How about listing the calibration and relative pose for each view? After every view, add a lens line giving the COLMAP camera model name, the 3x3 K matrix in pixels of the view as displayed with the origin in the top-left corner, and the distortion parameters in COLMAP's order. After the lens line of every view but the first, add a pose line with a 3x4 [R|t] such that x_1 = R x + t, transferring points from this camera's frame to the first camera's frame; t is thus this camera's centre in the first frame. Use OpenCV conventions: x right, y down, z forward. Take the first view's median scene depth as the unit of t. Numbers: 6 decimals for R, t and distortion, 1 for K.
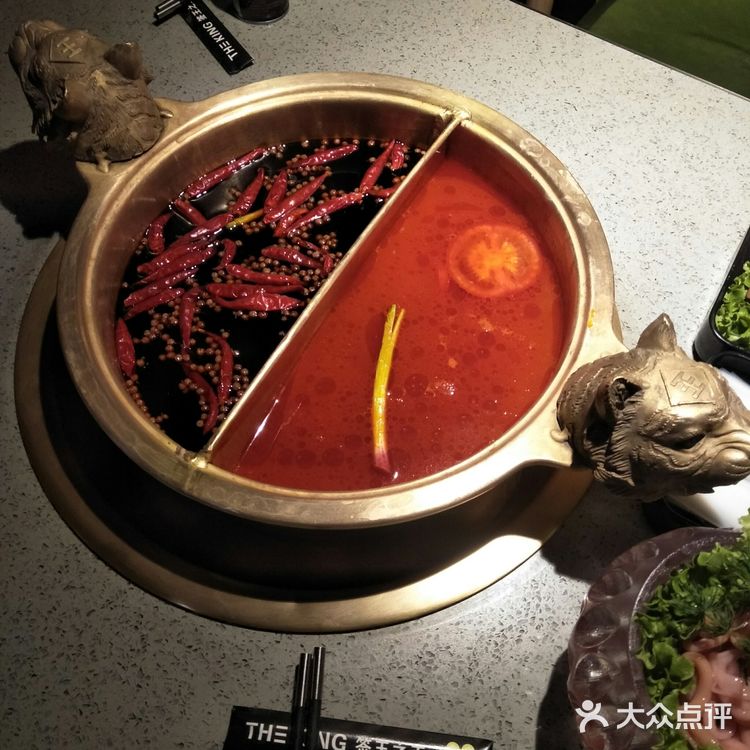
lens RADIAL K [[813.8, 0, 391.0], [0, 813.8, 374.6], [0, 0, 1]] dist [-0.007017, -0.047983]
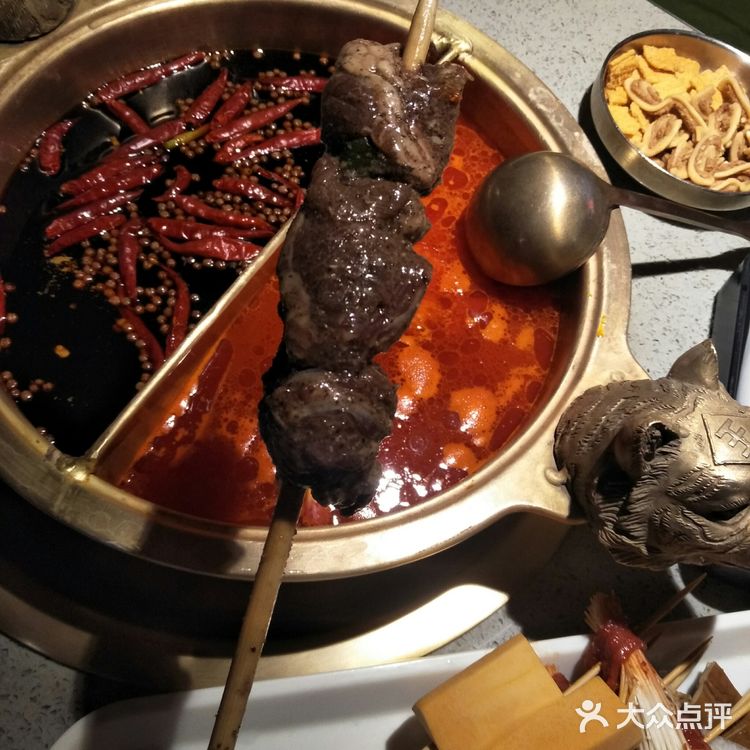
lens RADIAL K [[813.8, 0, 391.0], [0, 813.8, 374.6], [0, 0, 1]] dist [-0.007017, -0.047983]
pose [[0.988369, 0.100968, 0.113715, -0.047191], [-0.108687, 0.992024, 0.063846, -0.053670], [-0.106362, -0.075463, 0.991460, 0.241544]]
